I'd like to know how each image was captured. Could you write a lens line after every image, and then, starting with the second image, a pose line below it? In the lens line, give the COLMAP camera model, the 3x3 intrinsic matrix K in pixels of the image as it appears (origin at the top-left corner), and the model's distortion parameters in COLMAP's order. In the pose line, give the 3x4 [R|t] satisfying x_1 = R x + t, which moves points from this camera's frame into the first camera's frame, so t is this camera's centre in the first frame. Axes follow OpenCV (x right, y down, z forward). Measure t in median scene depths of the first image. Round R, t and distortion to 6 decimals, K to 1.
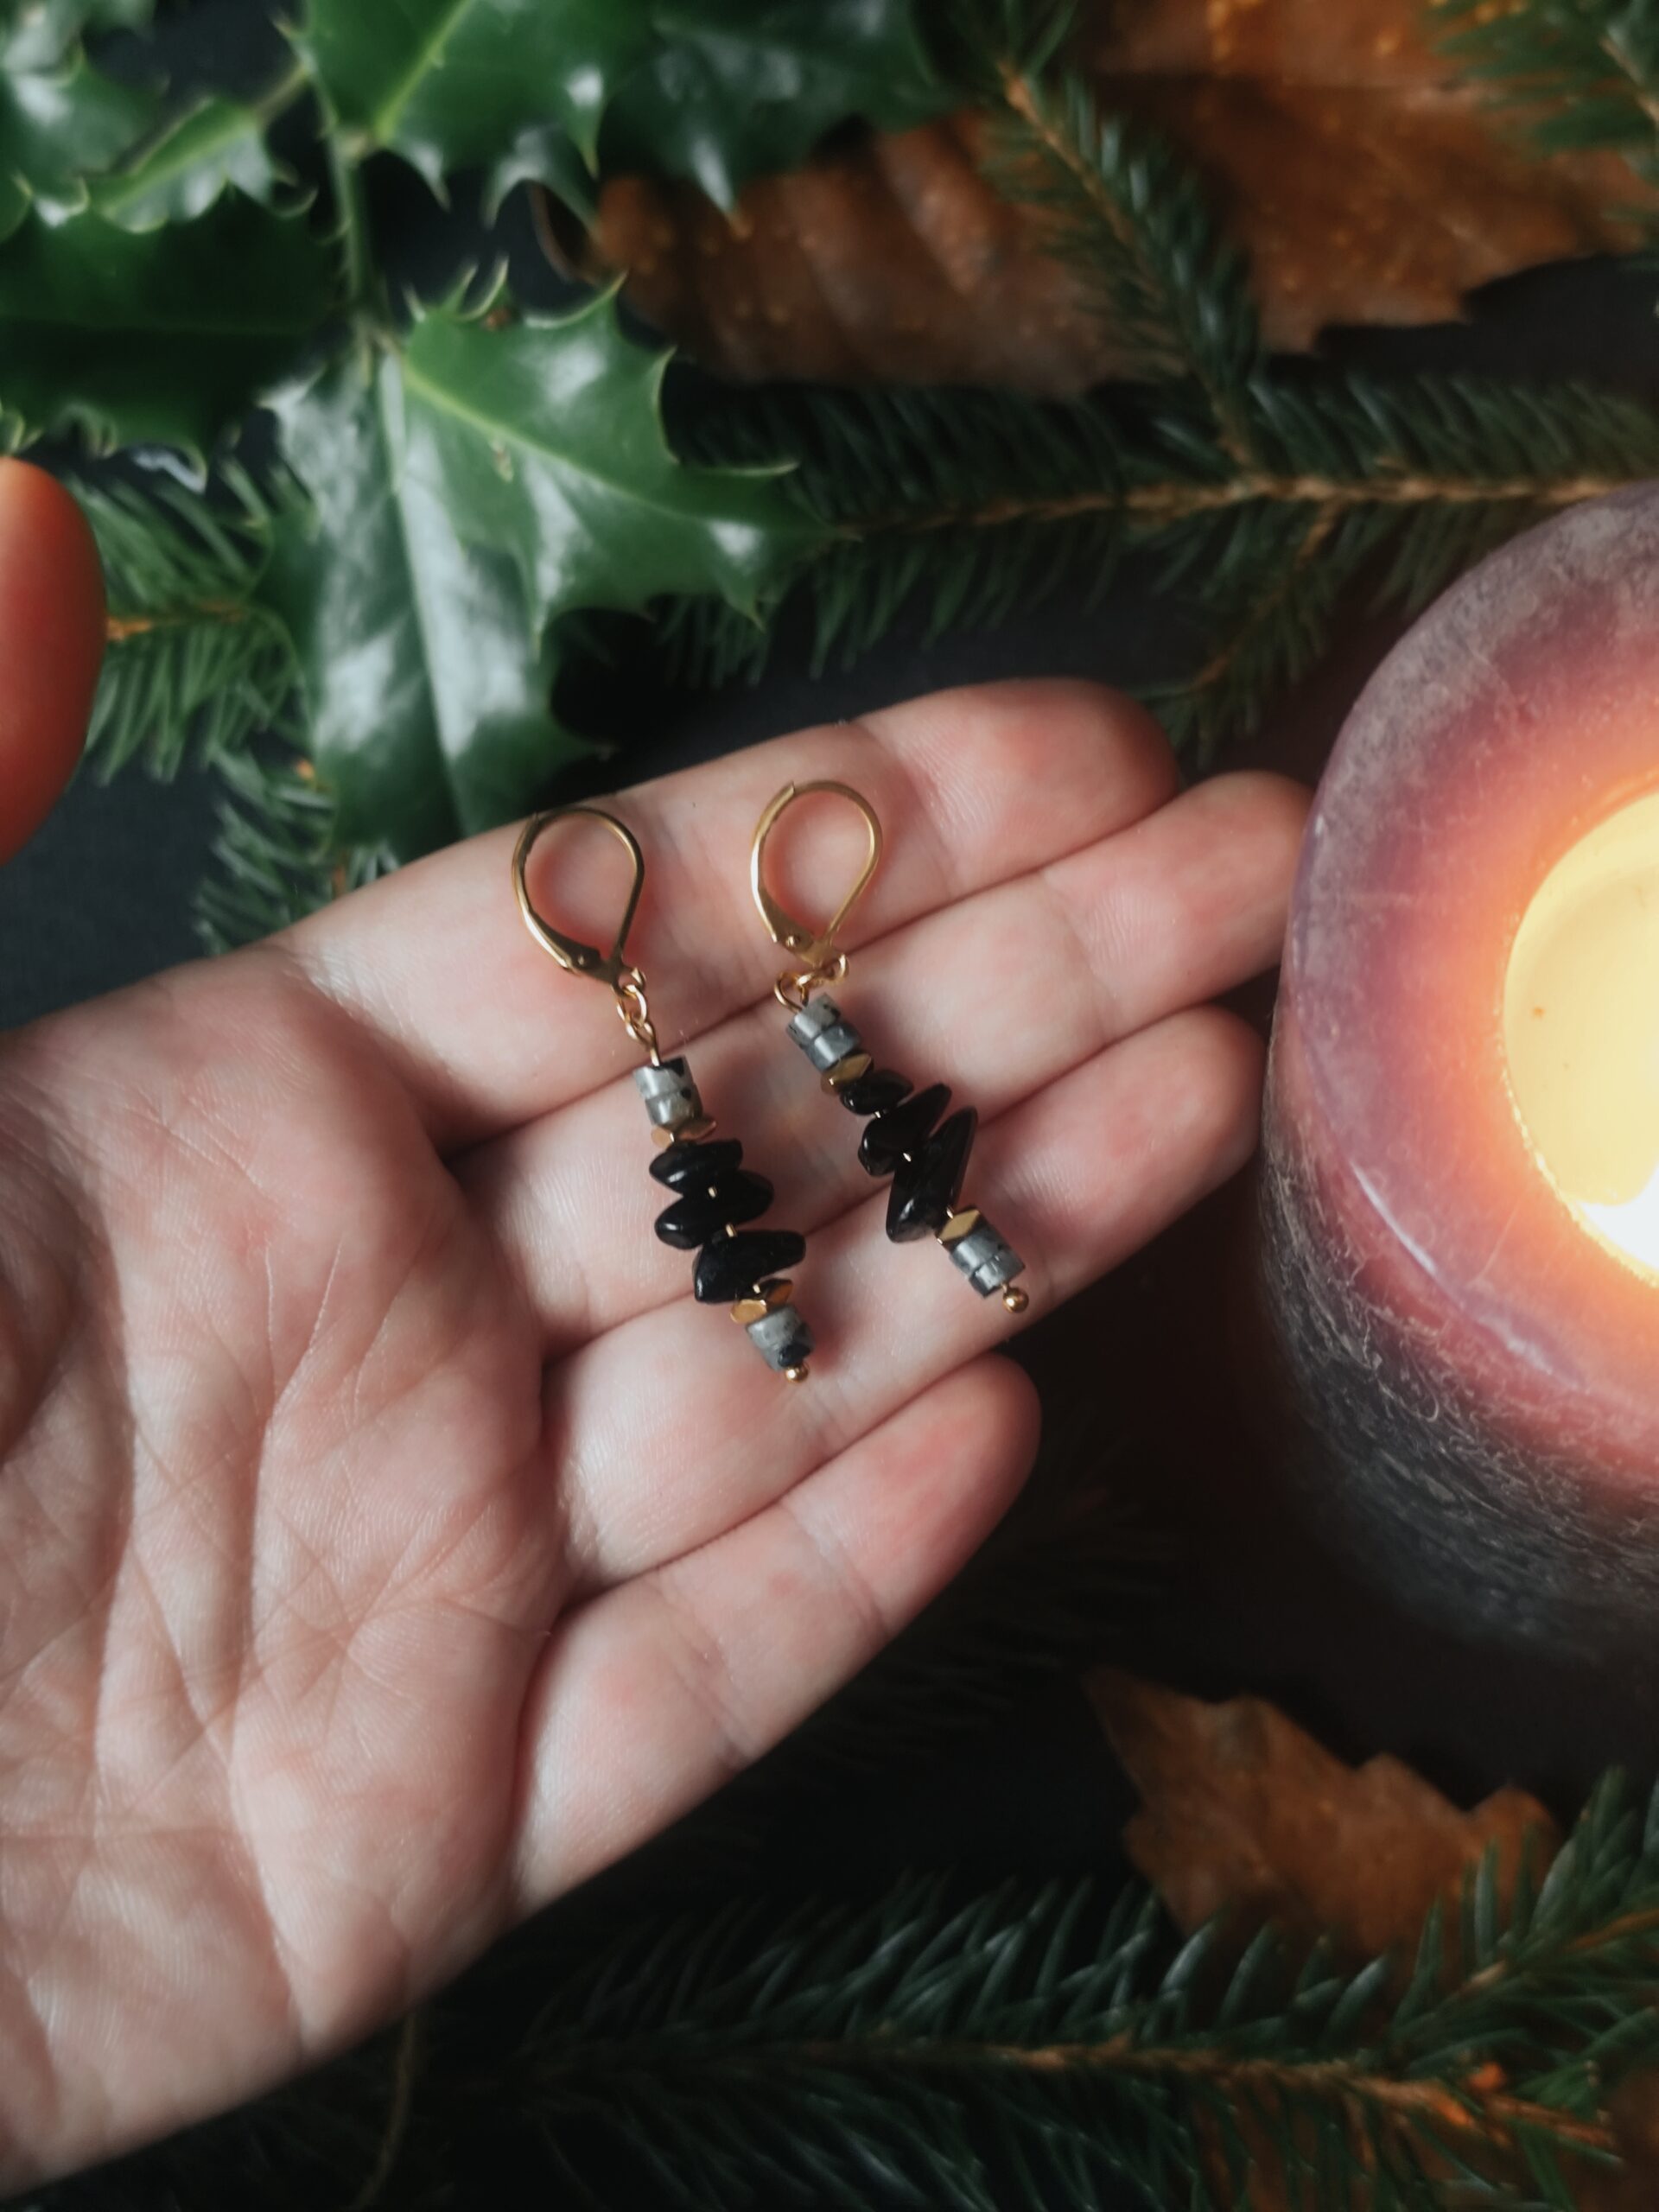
lens RADIAL K [[2956.4, 0, 859.7], [0, 2956.4, 1059.2], [0, 0, 1]] dist [0.100346, -0.571286]
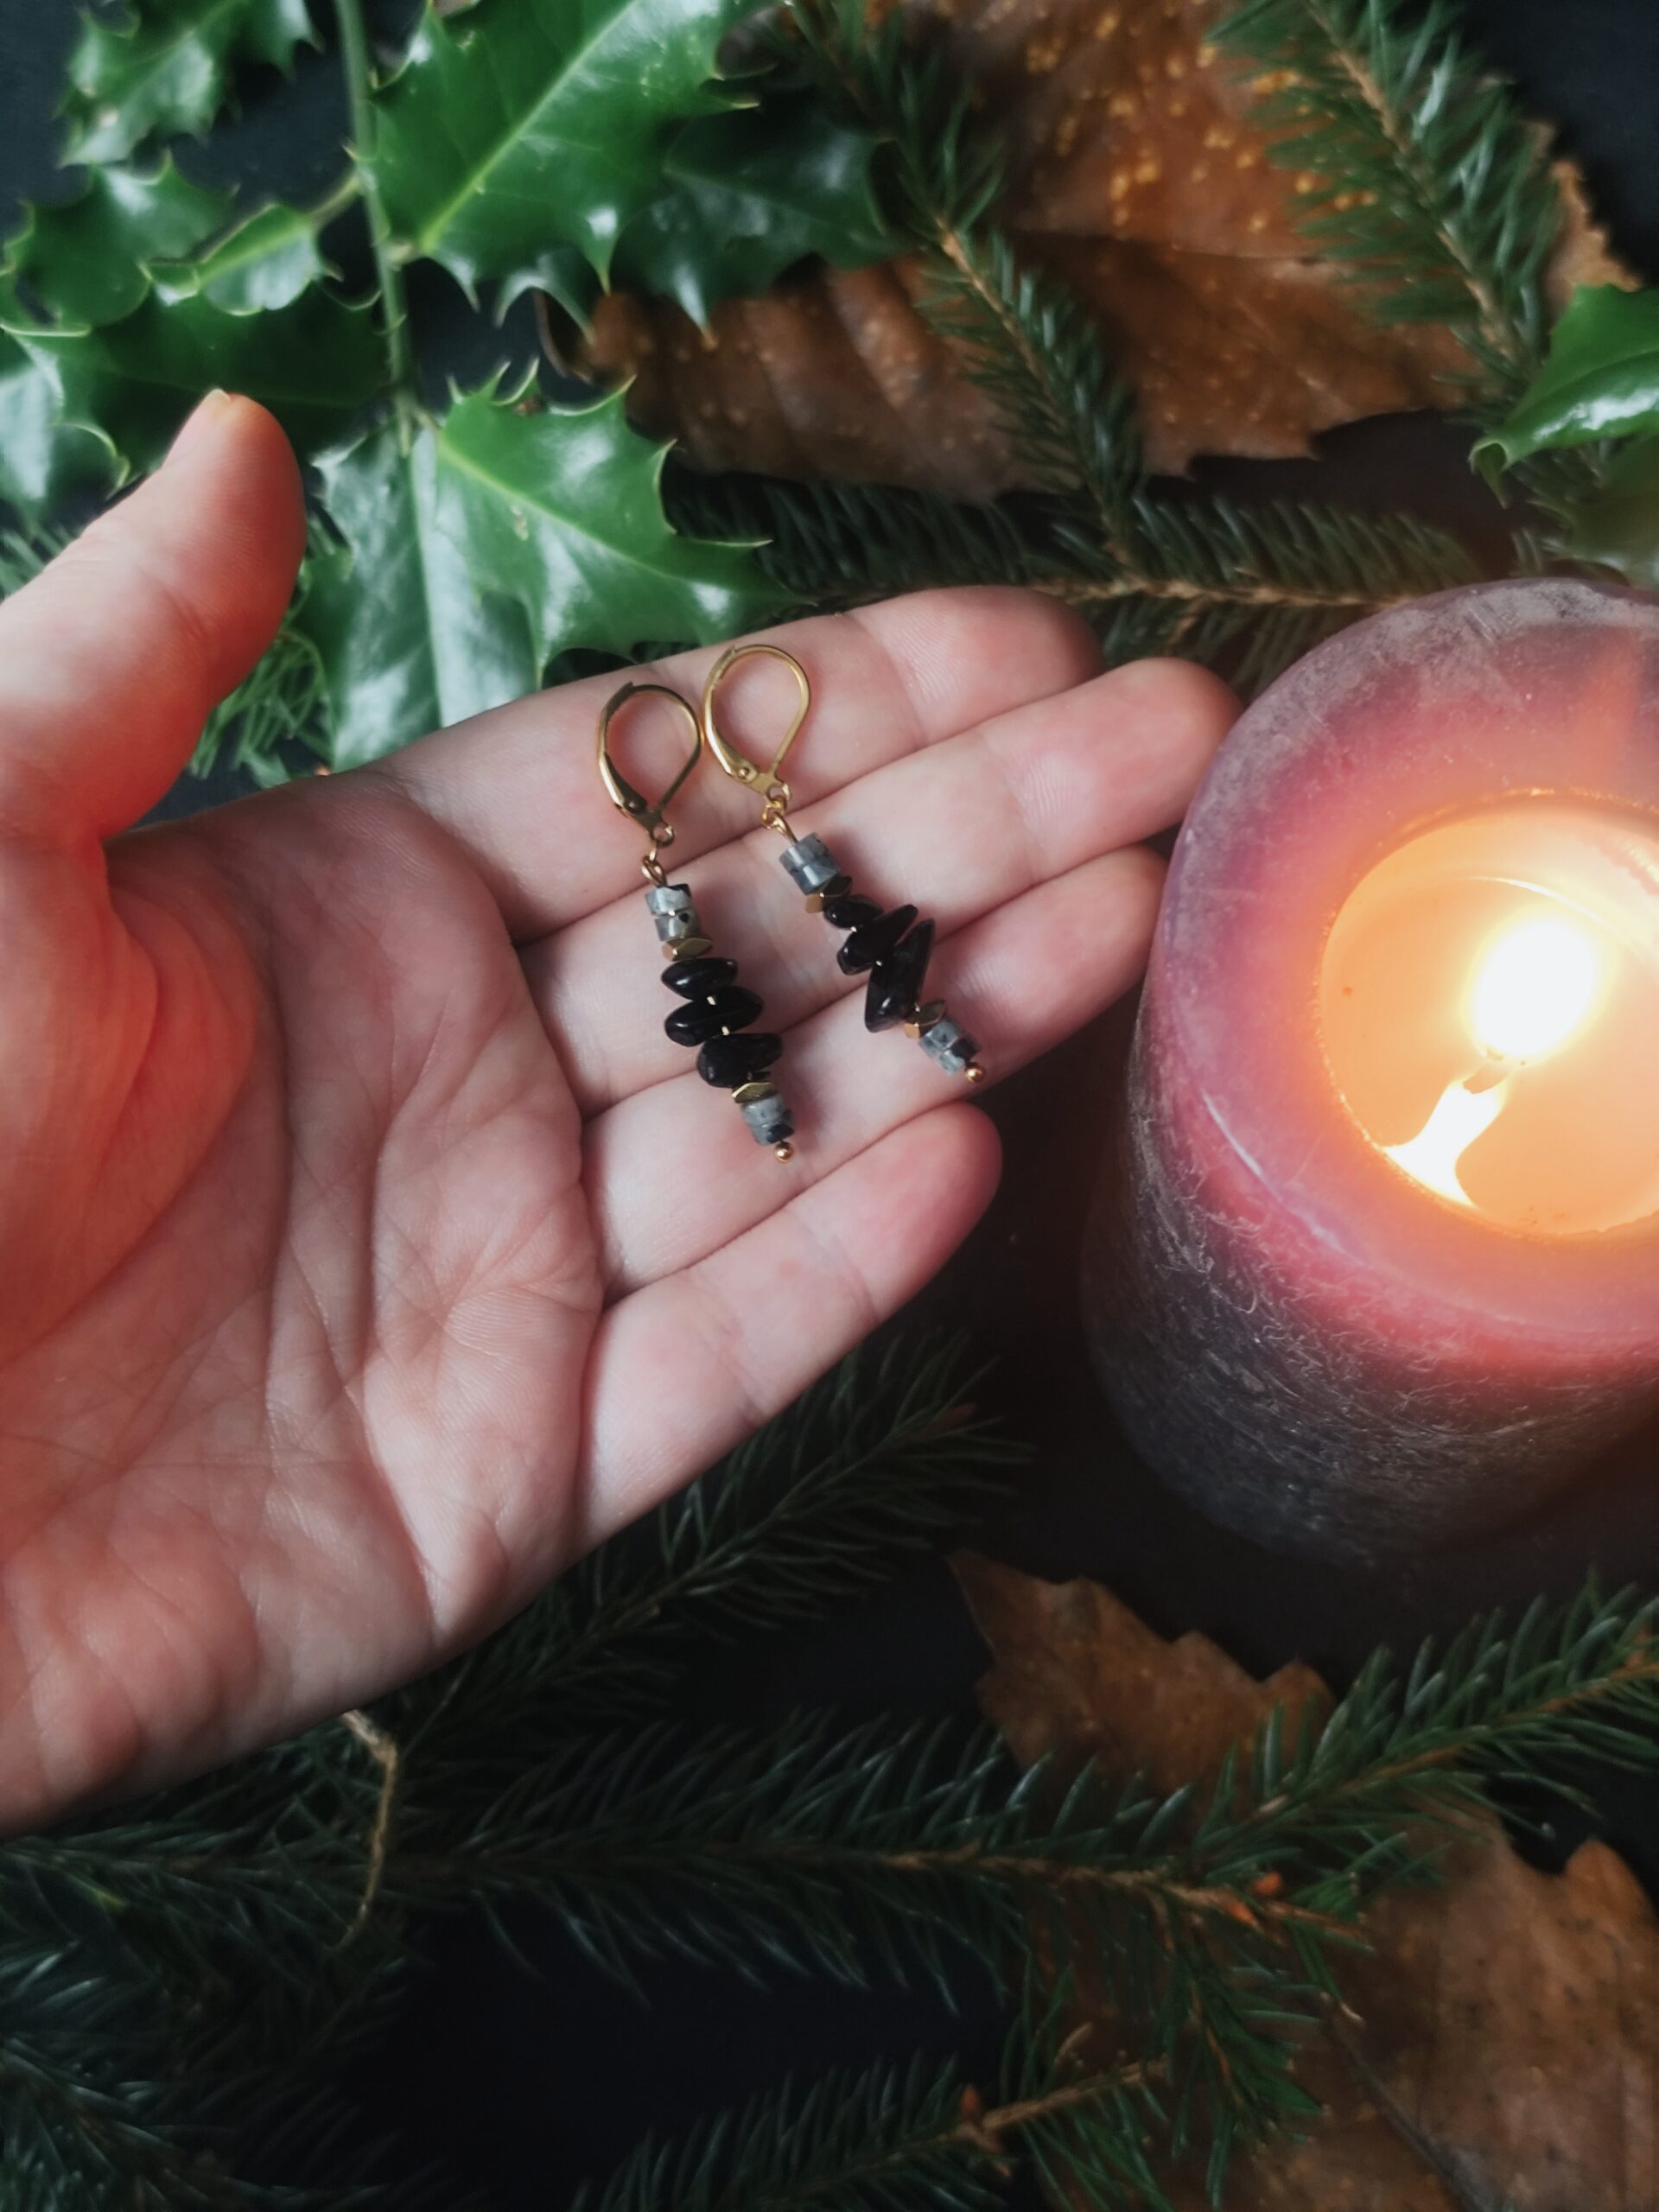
lens RADIAL K [[3172.7, 0, 829.5], [0, 3172.7, 1106.0], [0, 0, 1]] dist [0.164747, -1.255884]
pose [[0.996729, 0.051401, 0.062362, -0.063519], [-0.049543, 0.998291, -0.030981, 0.068394], [-0.063848, 0.027790, 0.997573, -0.292224]]
